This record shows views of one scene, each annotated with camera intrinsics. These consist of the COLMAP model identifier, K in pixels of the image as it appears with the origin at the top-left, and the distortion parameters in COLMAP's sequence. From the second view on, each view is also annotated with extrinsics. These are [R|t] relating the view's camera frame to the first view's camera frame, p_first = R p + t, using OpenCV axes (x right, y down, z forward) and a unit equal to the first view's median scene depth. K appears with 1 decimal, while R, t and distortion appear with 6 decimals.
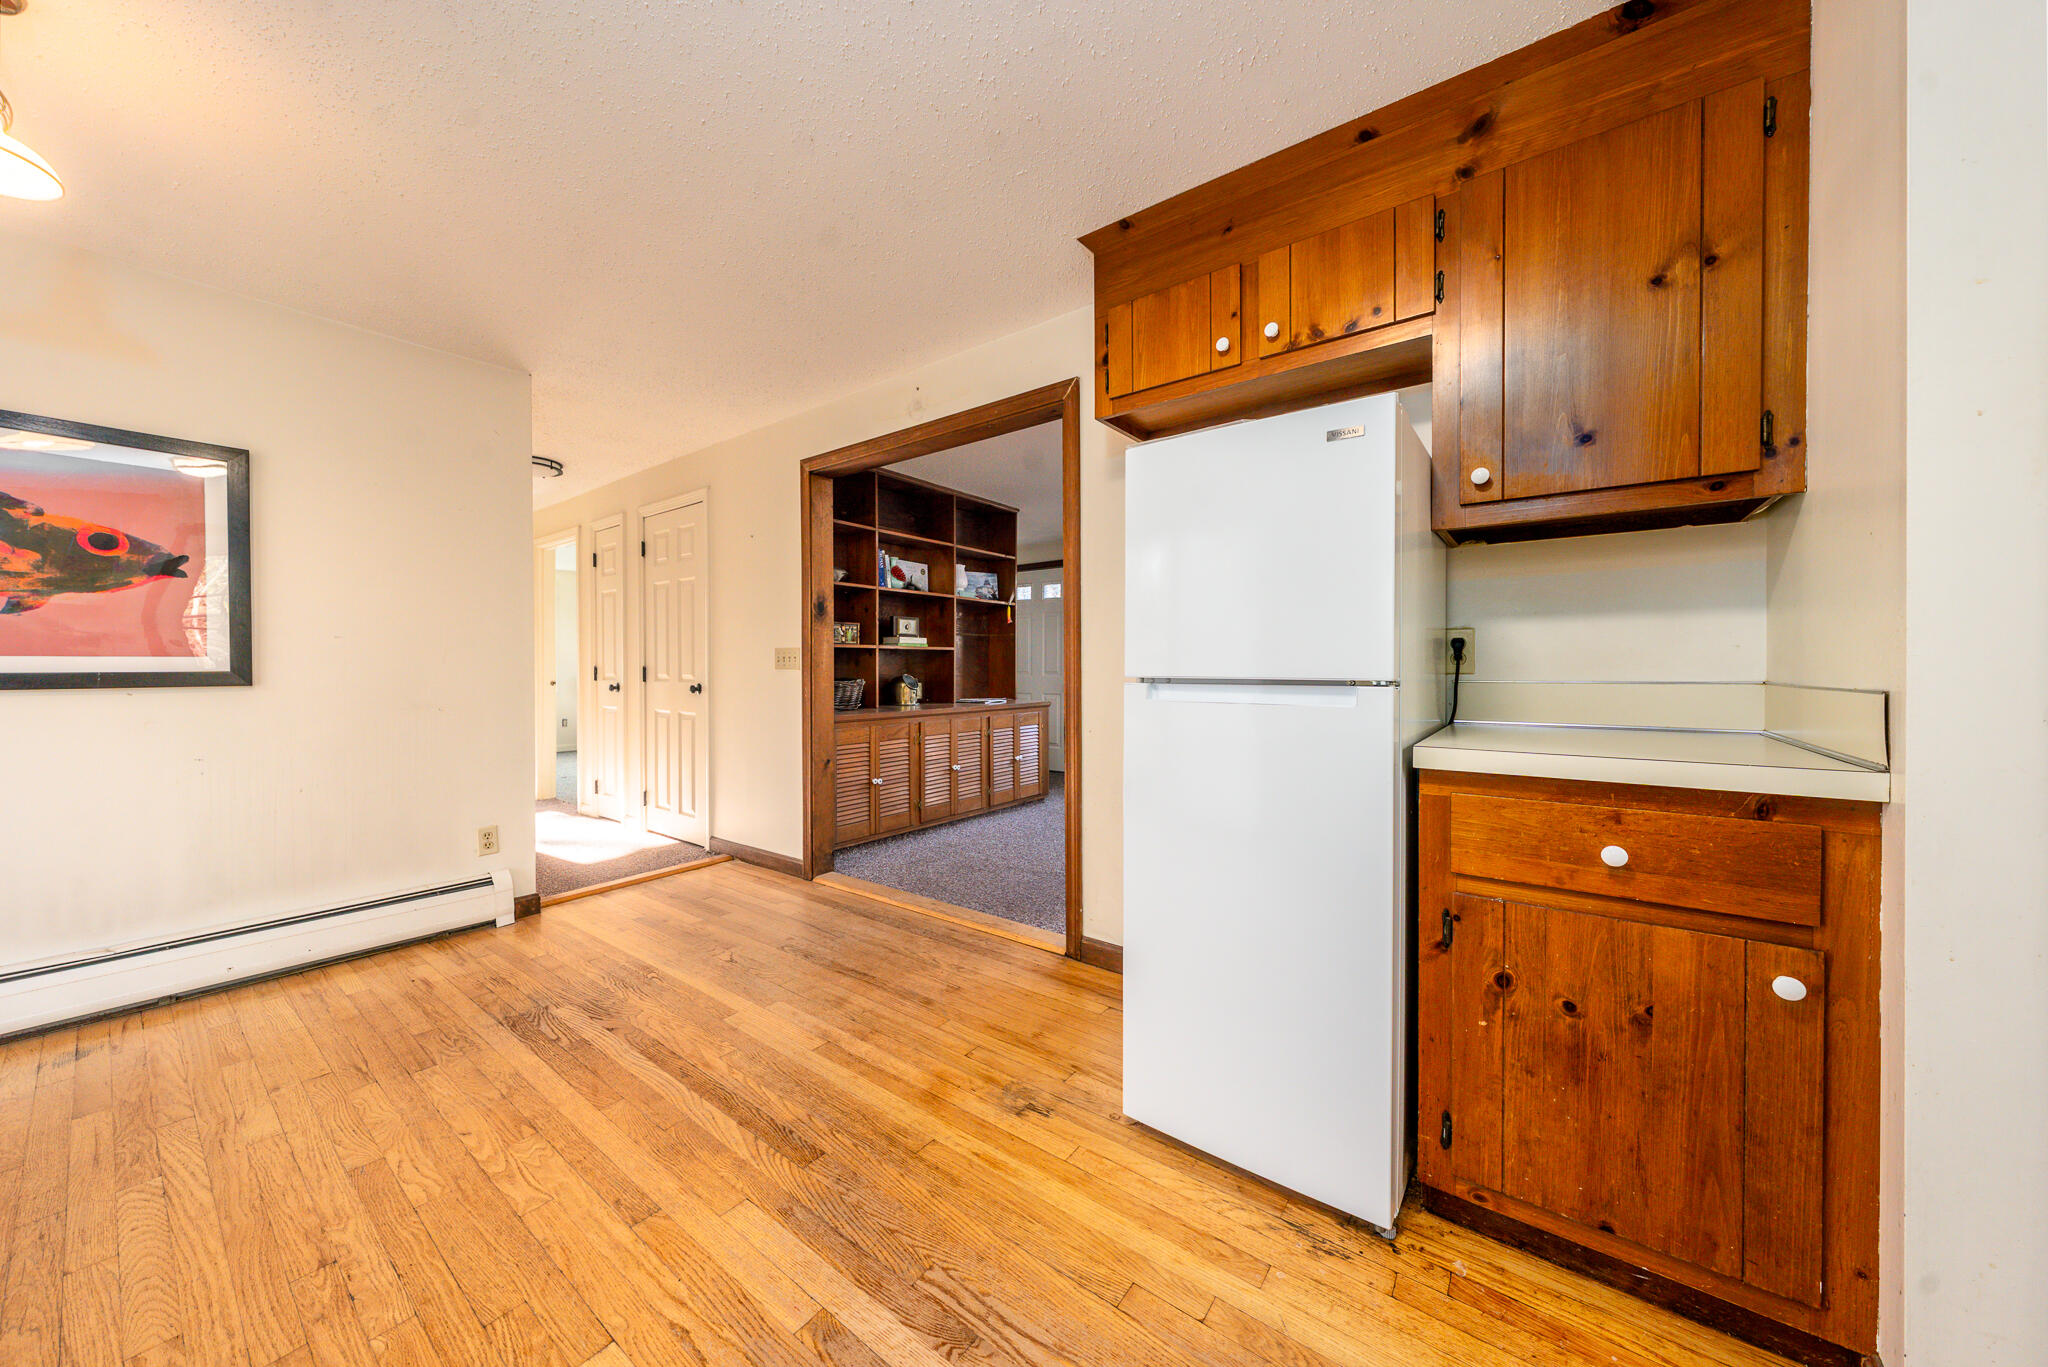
lens RADIAL K [[699.4, 0, 1026.5], [0, 699.4, 671.6], [0, 0, 1]] dist [-0.005052, 0.000771]
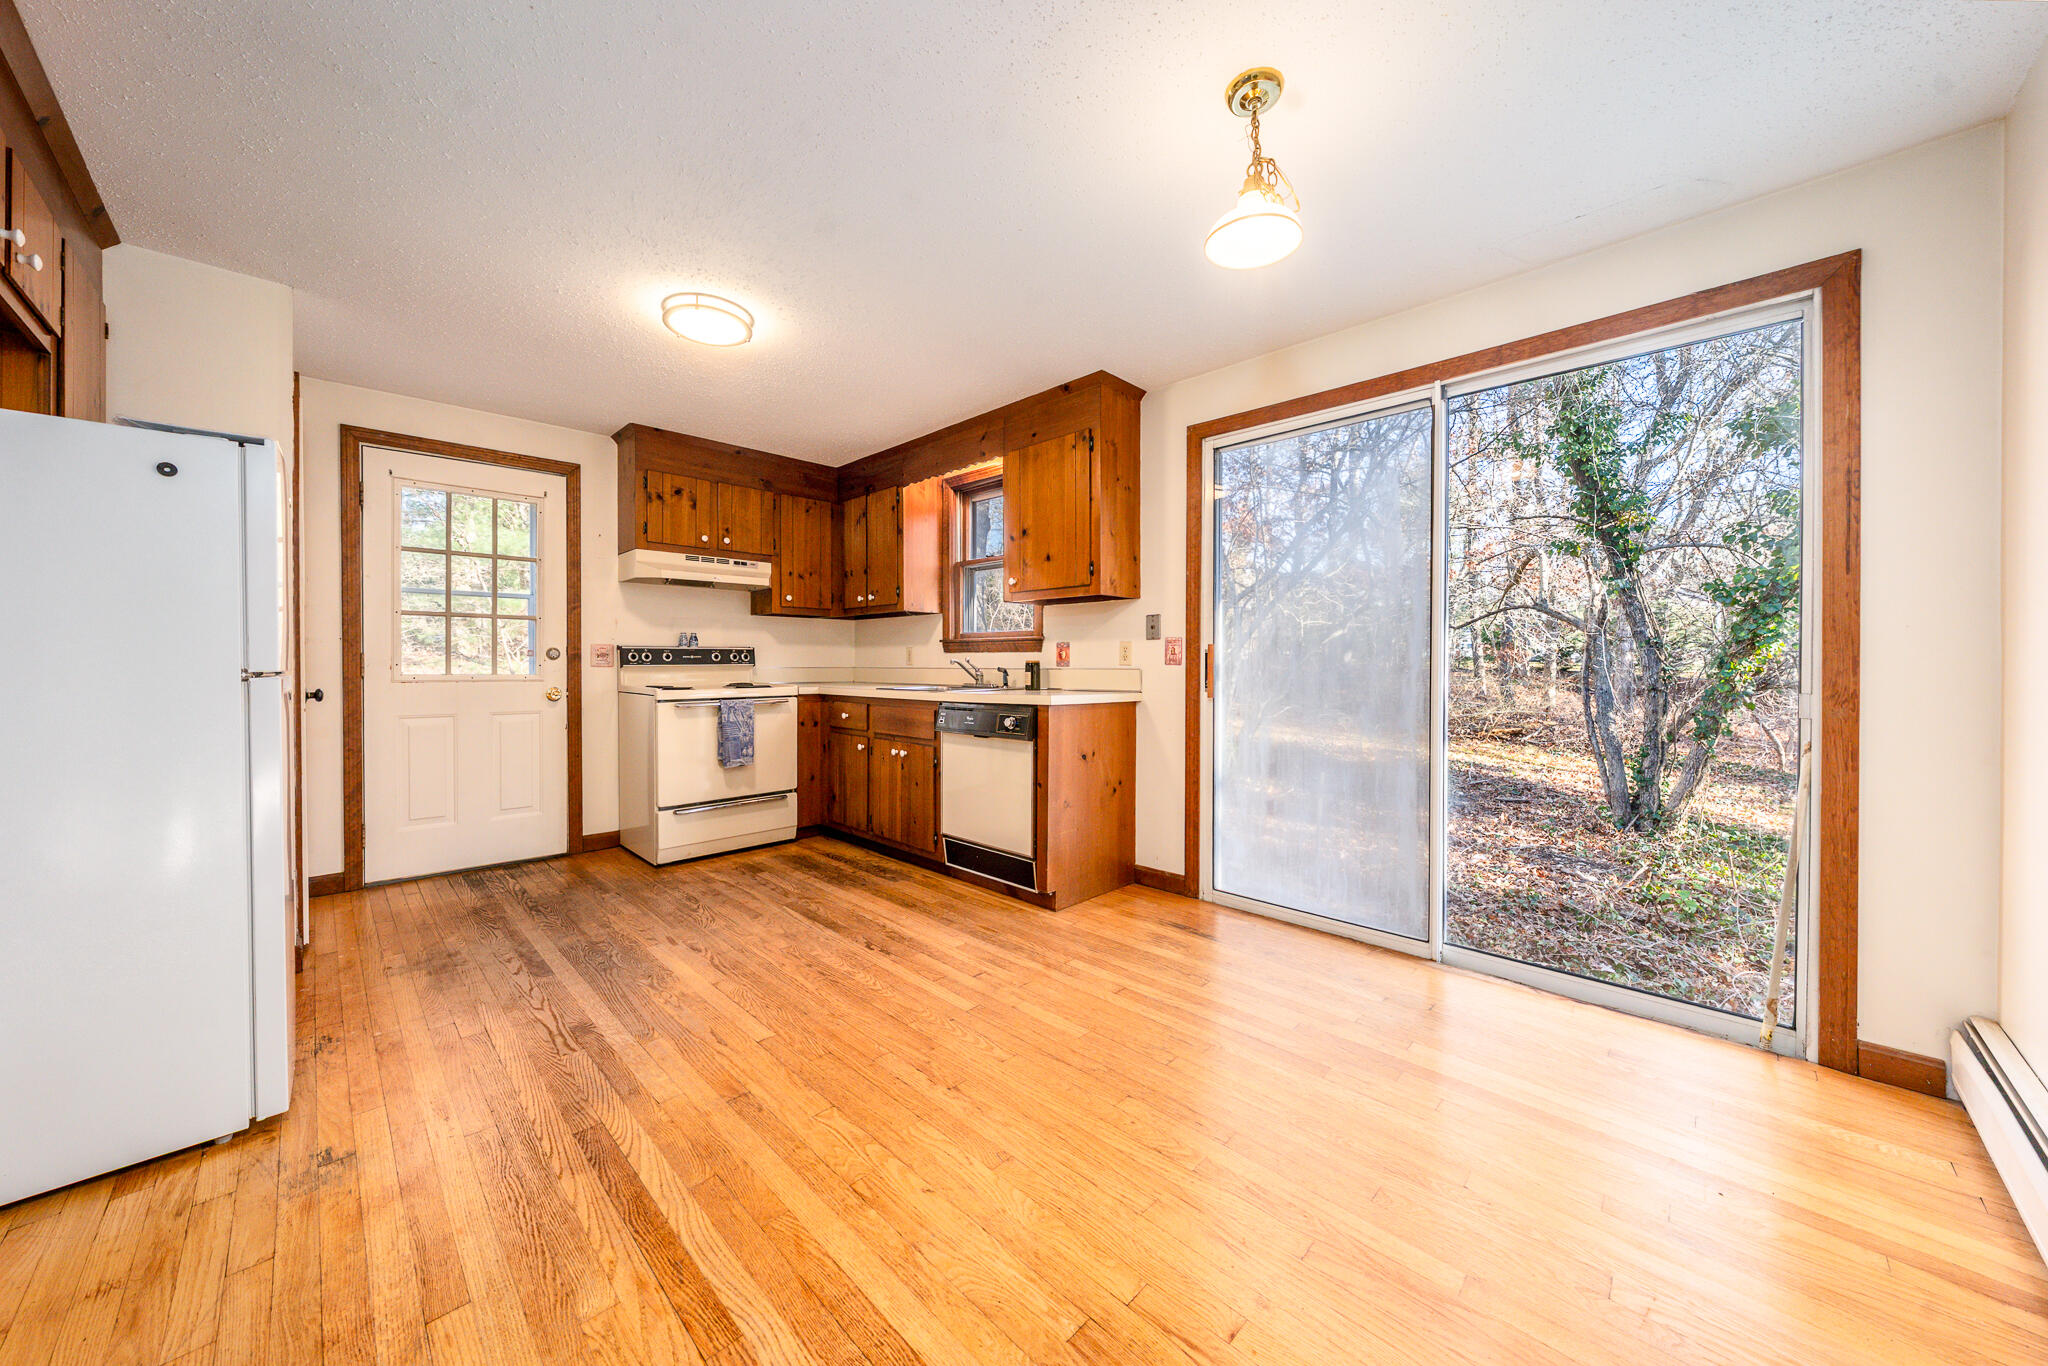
lens RADIAL K [[699.4, 0, 1015.8], [0, 699.4, 677.8], [0, 0, 1]] dist [-0.005052, 0.000771]
pose [[-0.990826, 0.001177, 0.135137, -0.763450], [0.004511, 0.999693, 0.024374, -0.002747], [-0.135067, 0.024760, -0.990527, 1.358412]]
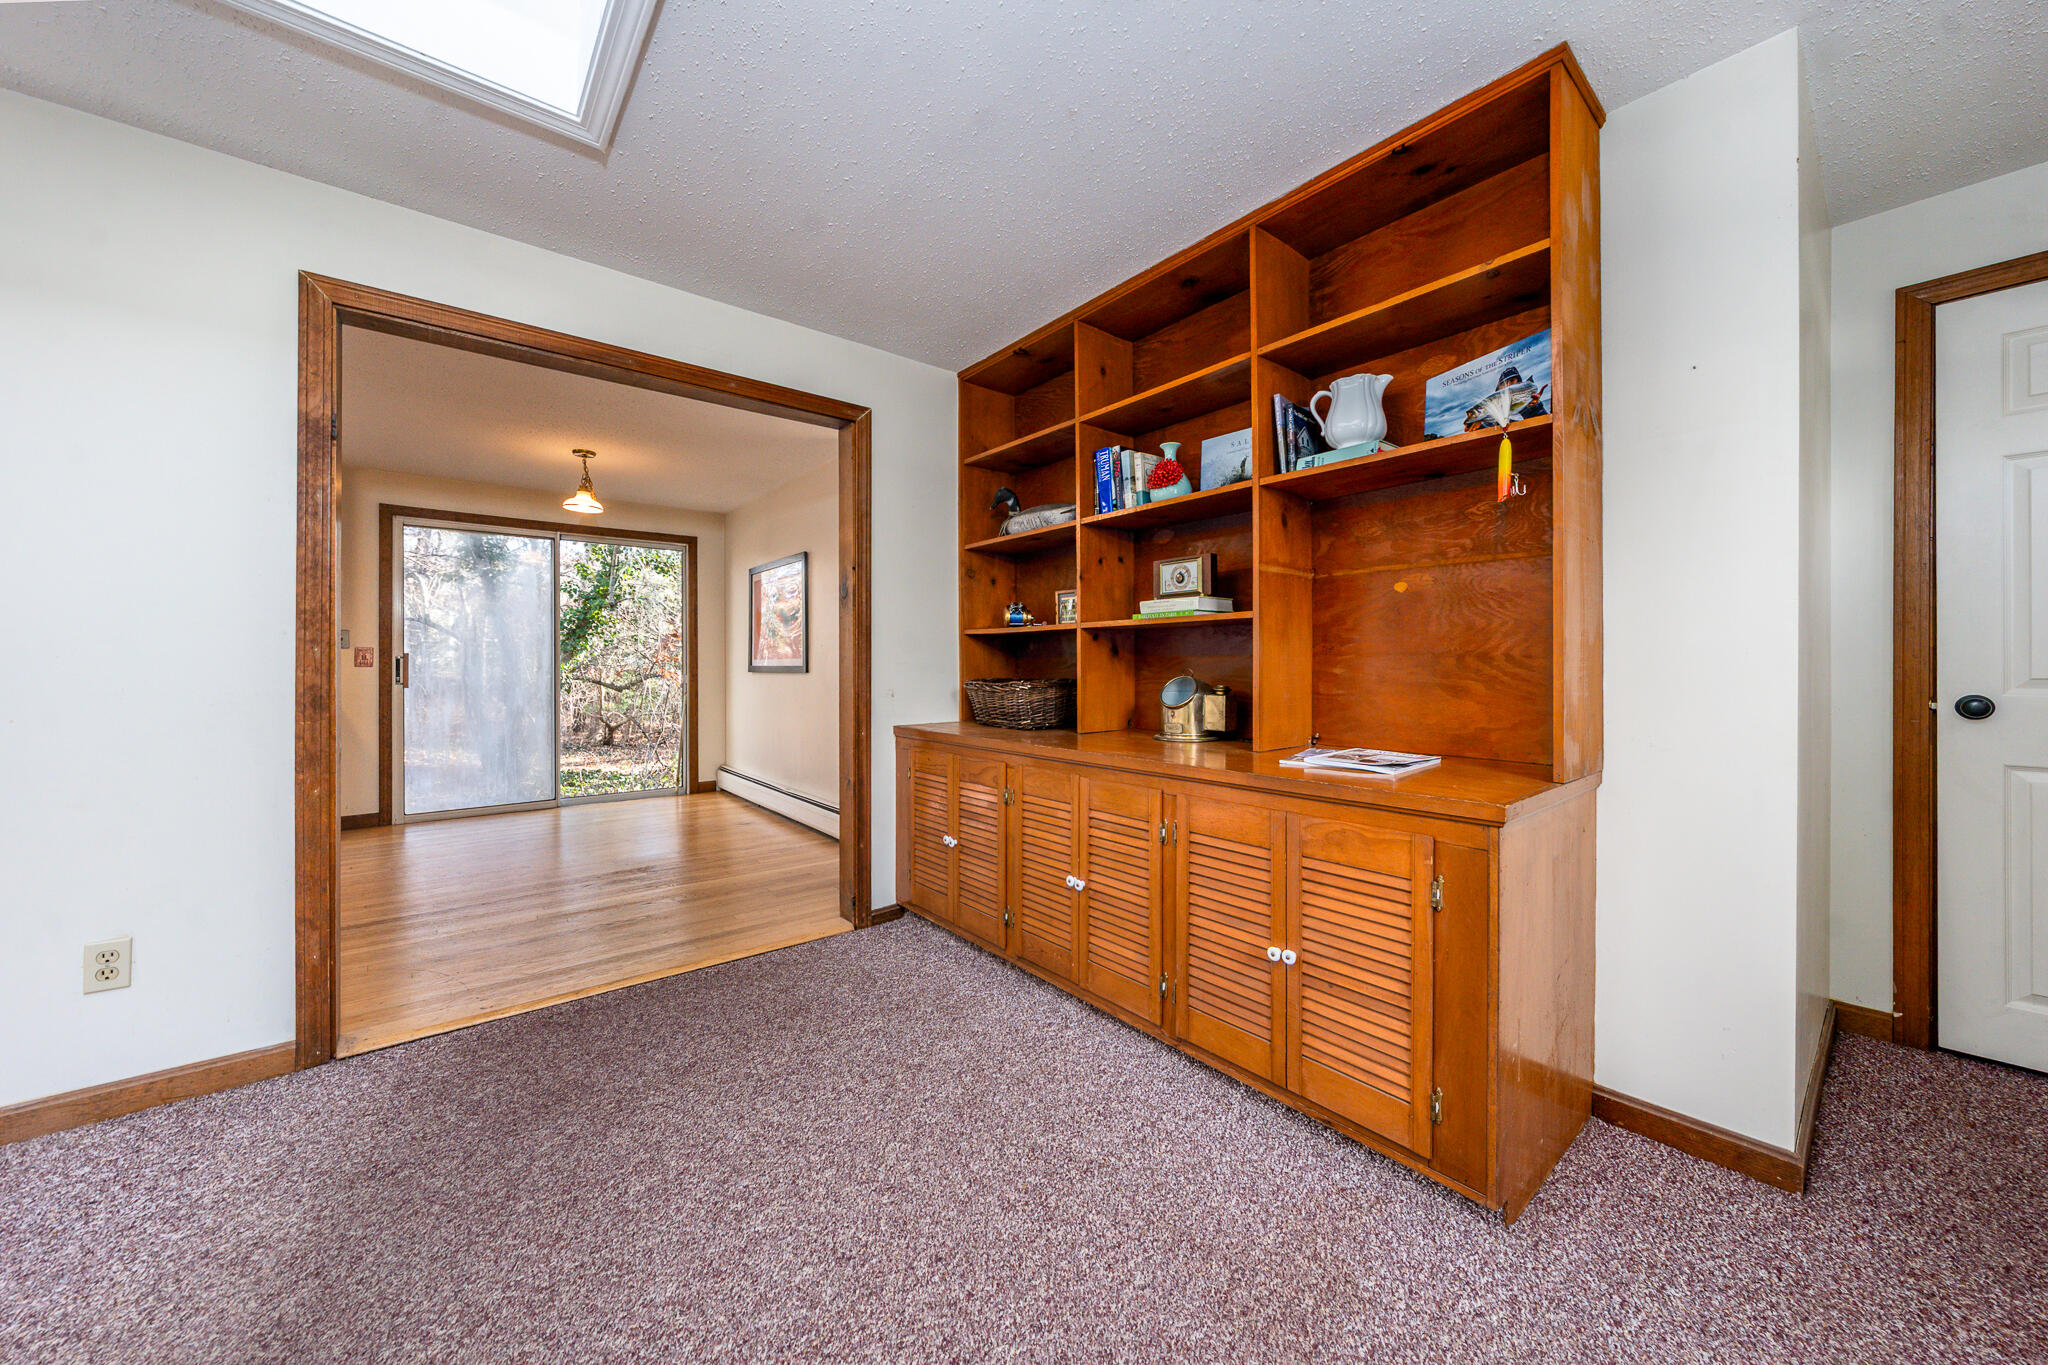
lens RADIAL K [[732.6, 0, 1032.9], [0, 732.6, 670.8], [0, 0, 1]] dist [-0.006494, -0.000259]
pose [[-0.235860, 0.009780, -0.971738, 0.780058], [-0.003803, 0.999932, 0.010987, -0.010779], [0.971780, 0.006287, -0.235807, 2.323215]]
